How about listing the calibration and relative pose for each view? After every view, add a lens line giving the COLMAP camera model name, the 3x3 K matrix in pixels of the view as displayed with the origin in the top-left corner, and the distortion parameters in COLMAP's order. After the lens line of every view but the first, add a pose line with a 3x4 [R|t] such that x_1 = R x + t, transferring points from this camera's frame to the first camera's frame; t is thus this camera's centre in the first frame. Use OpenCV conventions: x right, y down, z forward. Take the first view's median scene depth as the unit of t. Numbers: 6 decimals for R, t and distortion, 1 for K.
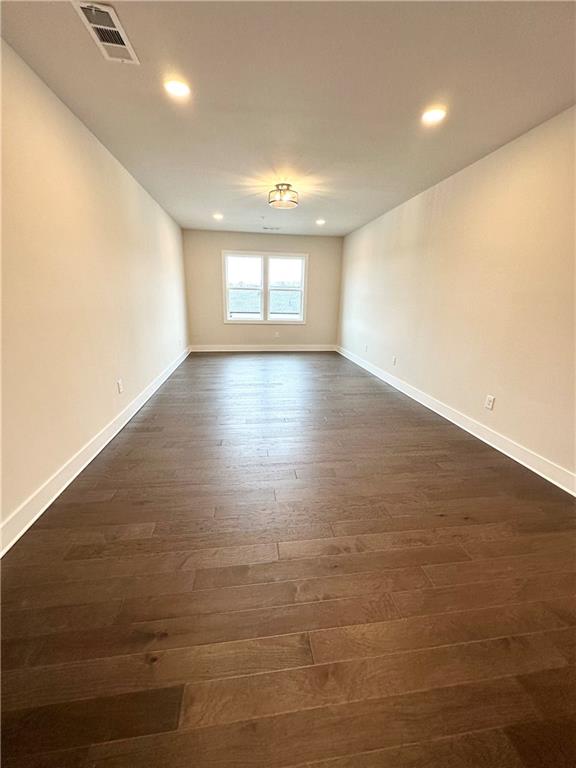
lens RADIAL K [[307.9, 0, 286.2], [0, 307.9, 382.1], [0, 0, 1]] dist [0.001441, -0.000033]
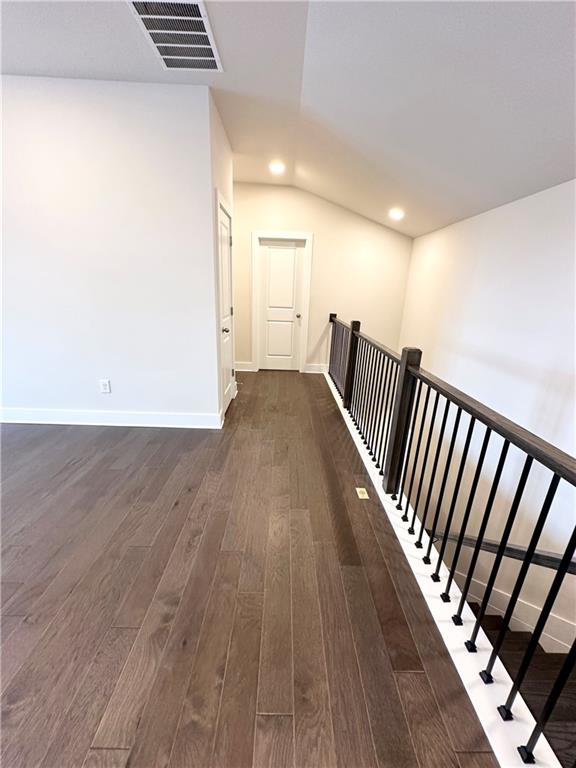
lens RADIAL K [[307.9, 0, 288.6], [0, 307.9, 388.2], [0, 0, 1]] dist [0.001441, -0.000033]
pose [[0.118477, -0.322679, 0.939064, -0.211654], [0.230200, 0.928885, 0.290138, -0.092674], [-0.965904, 0.181798, 0.184332, 0.341419]]
